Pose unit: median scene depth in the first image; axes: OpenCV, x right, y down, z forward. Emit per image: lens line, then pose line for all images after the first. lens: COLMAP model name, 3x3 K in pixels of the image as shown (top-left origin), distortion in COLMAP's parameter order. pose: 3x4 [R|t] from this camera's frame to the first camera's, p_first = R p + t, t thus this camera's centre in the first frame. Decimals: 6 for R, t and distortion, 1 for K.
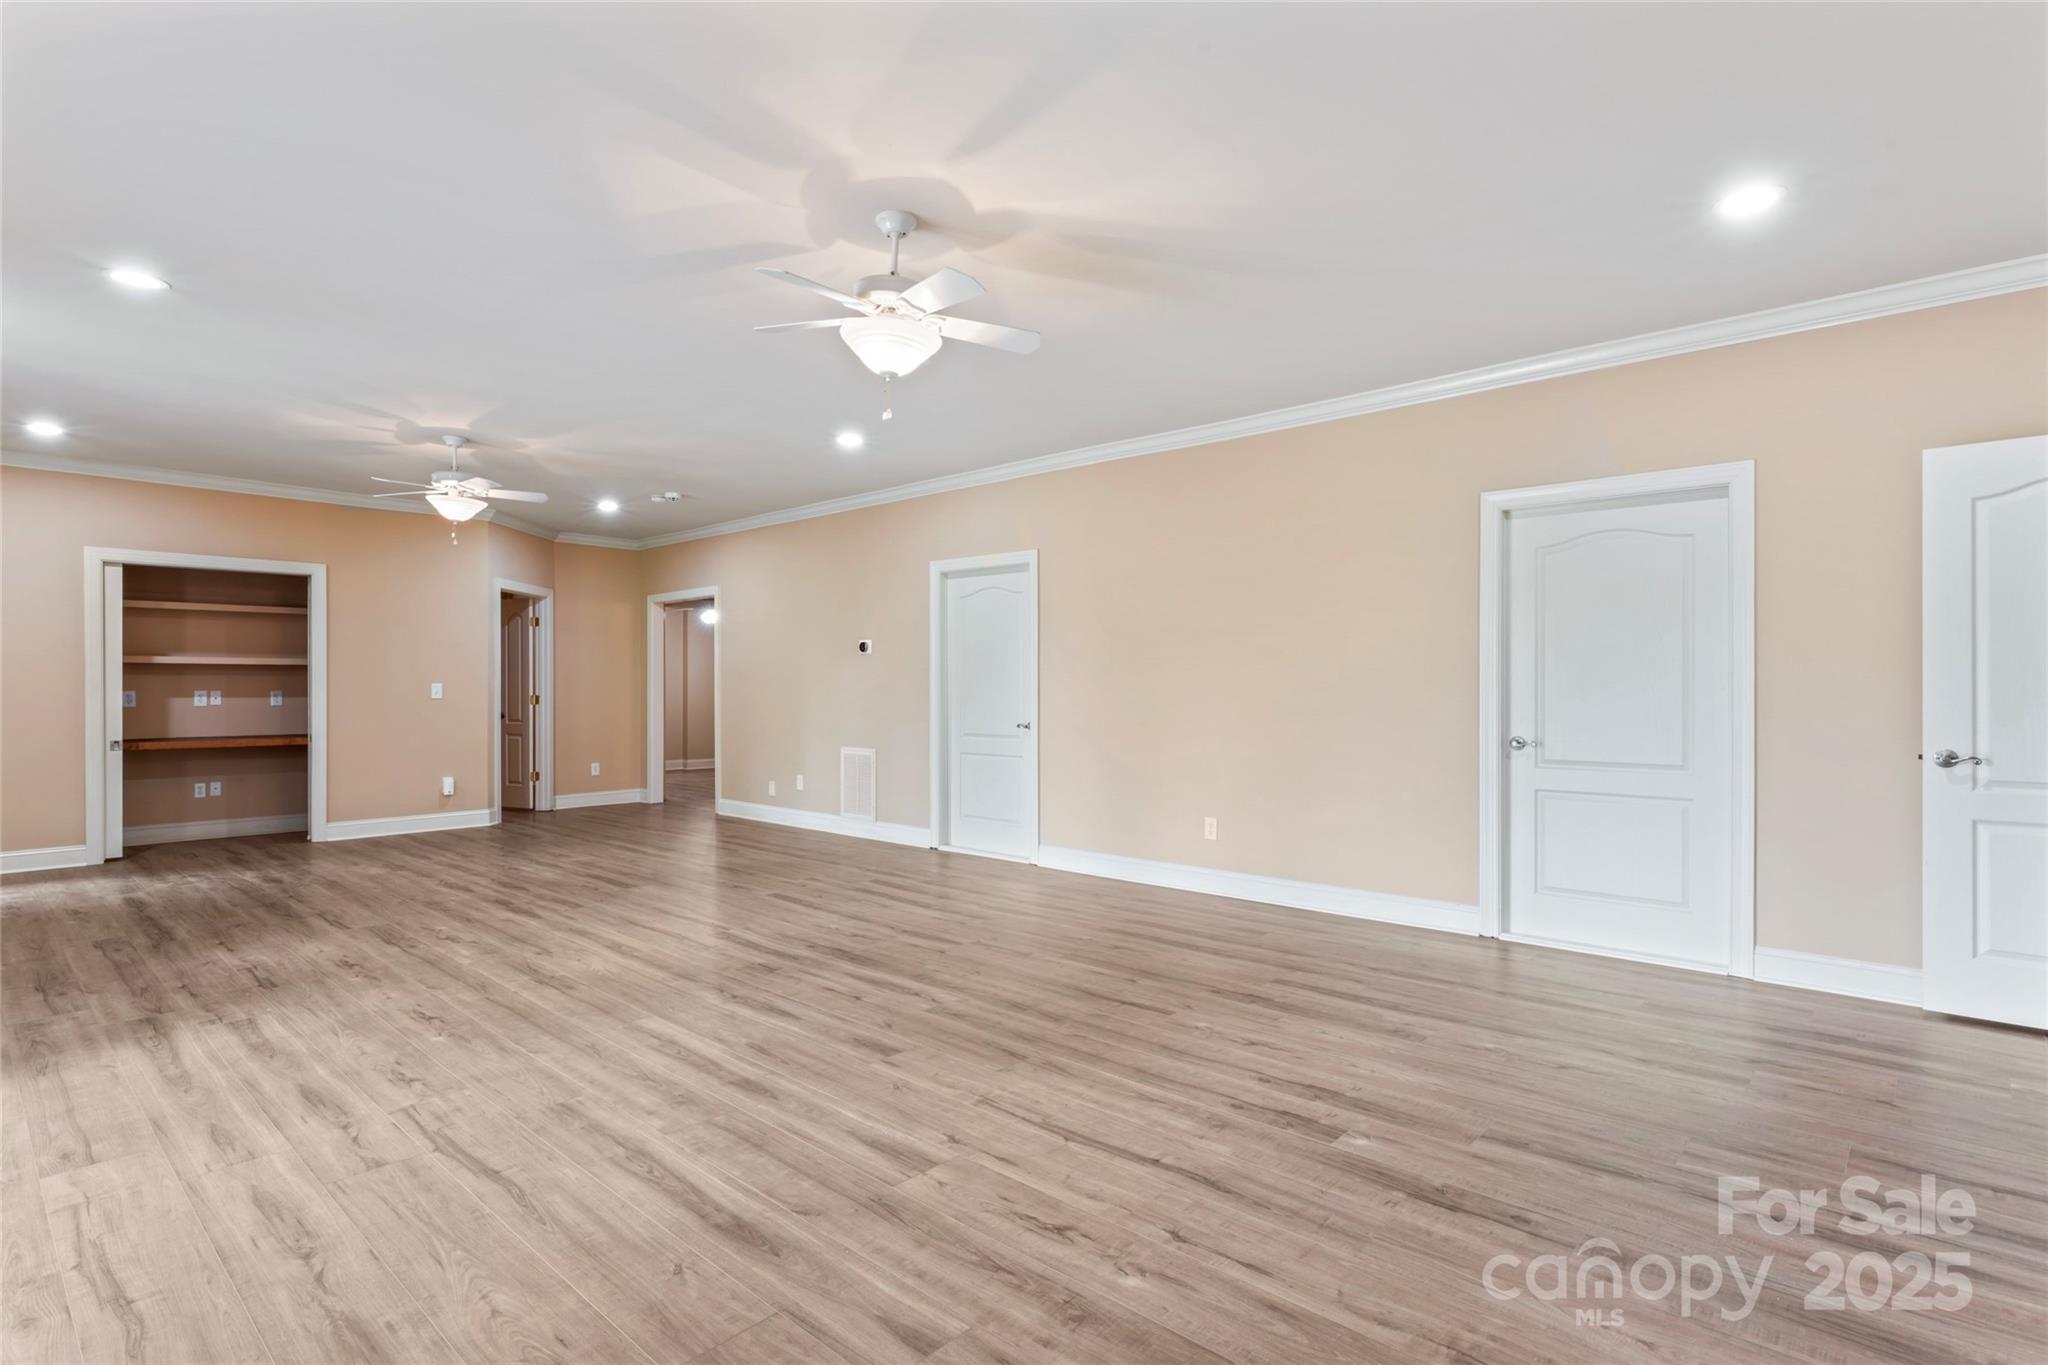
lens RADIAL K [[1003.0, 0, 1015.6], [0, 1003.0, 690.8], [0, 0, 1]] dist [0.000744, -0.000258]
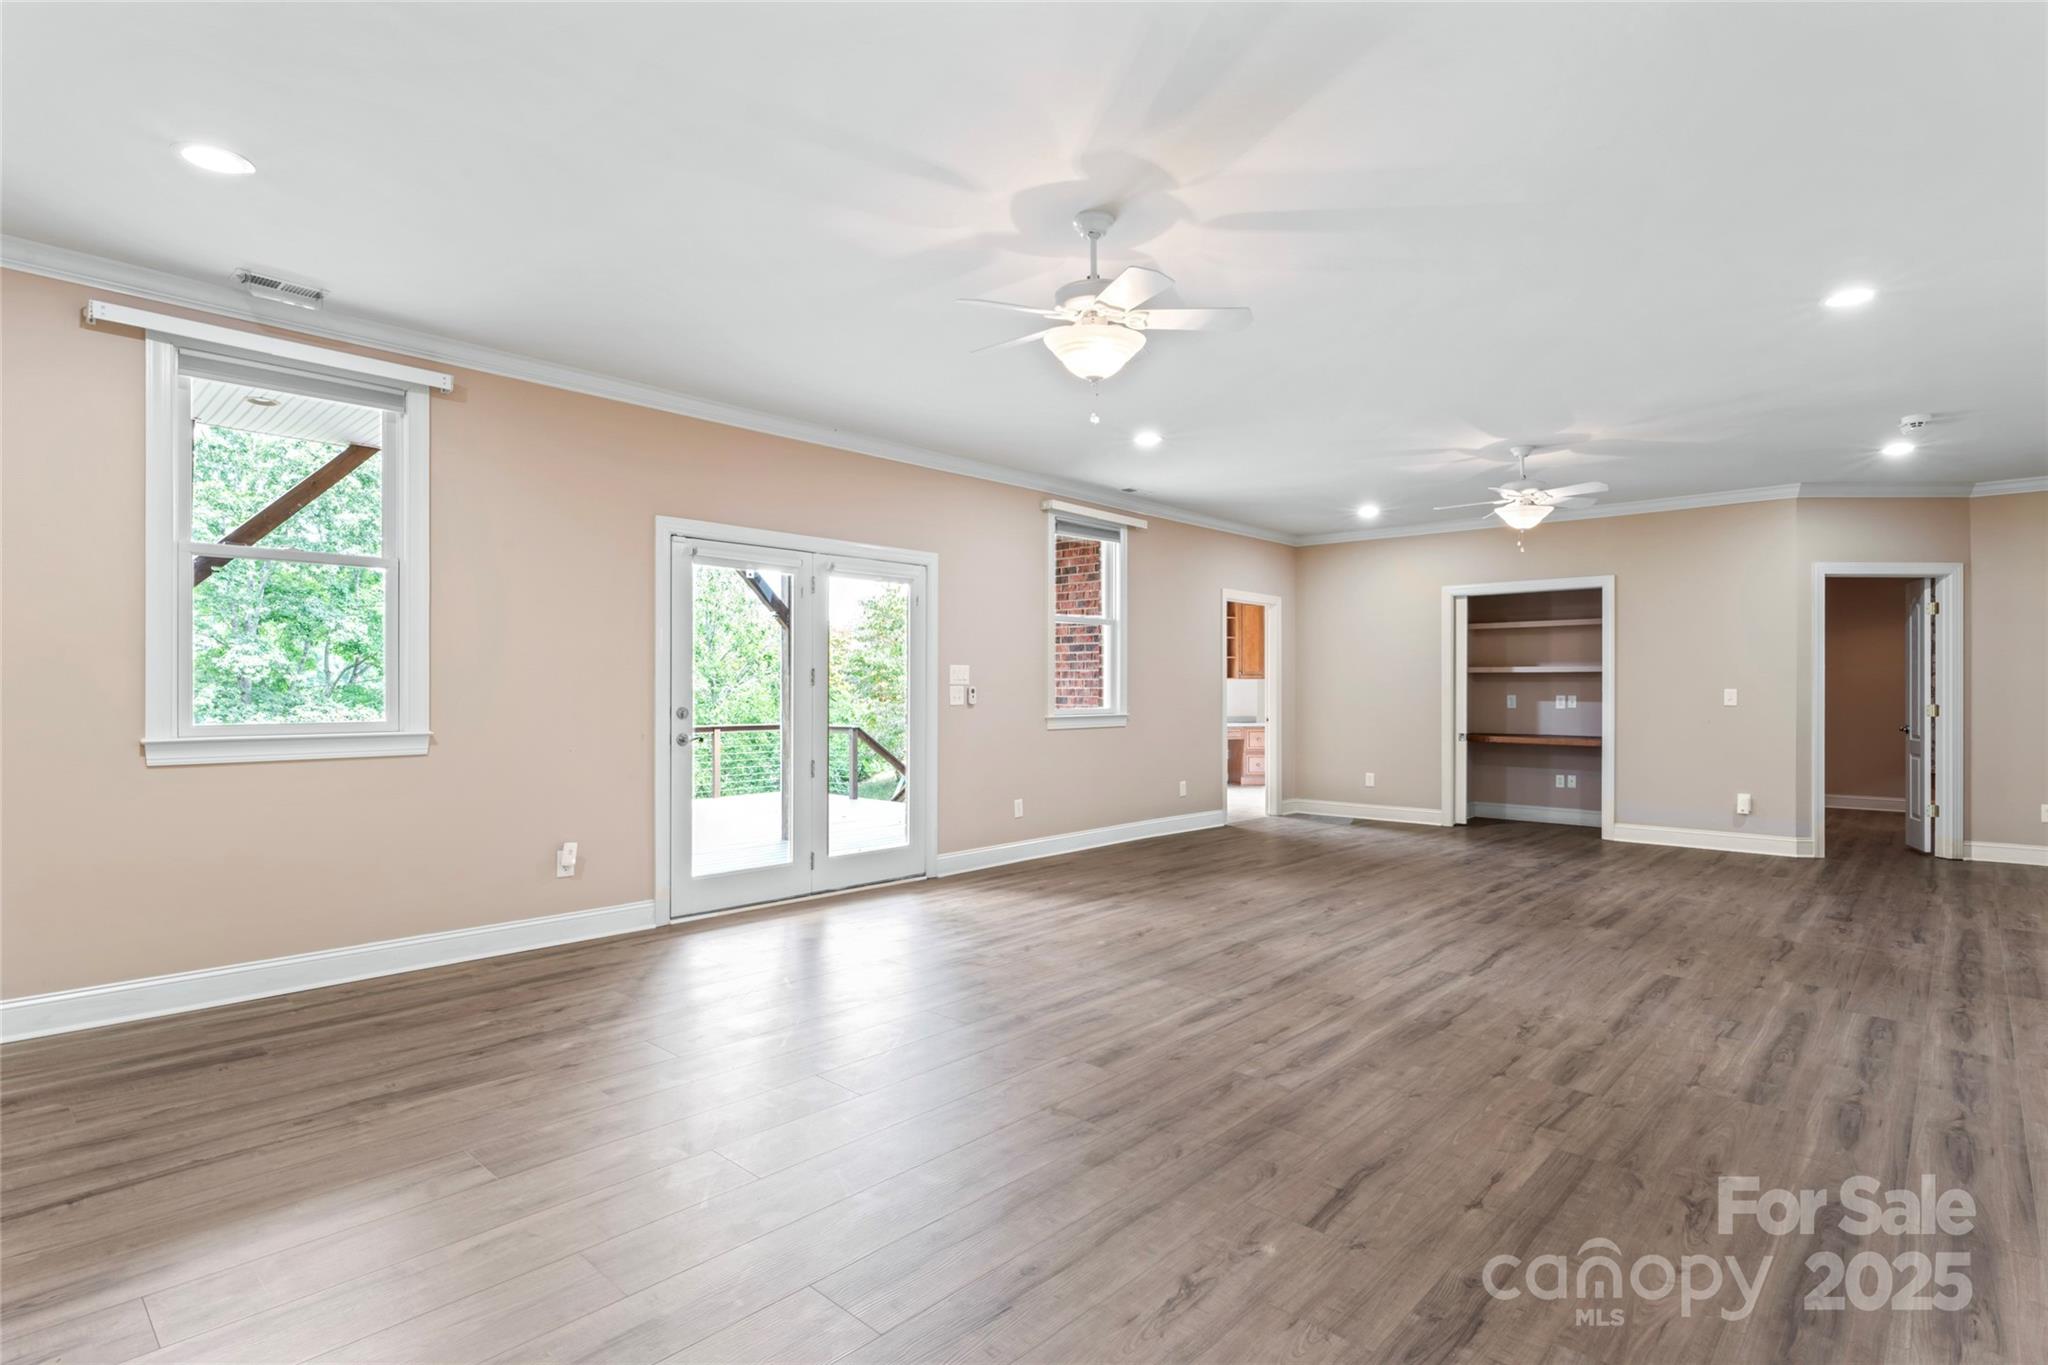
lens RADIAL K [[1003.0, 0, 1014.2], [0, 1003.0, 673.3], [0, 0, 1]] dist [0.000744, -0.000258]
pose [[0.005764, -0.016544, -0.999847, 0.393262], [-0.008067, 0.999830, -0.016591, -0.001347], [0.999951, 0.008162, 0.005630, 0.415925]]
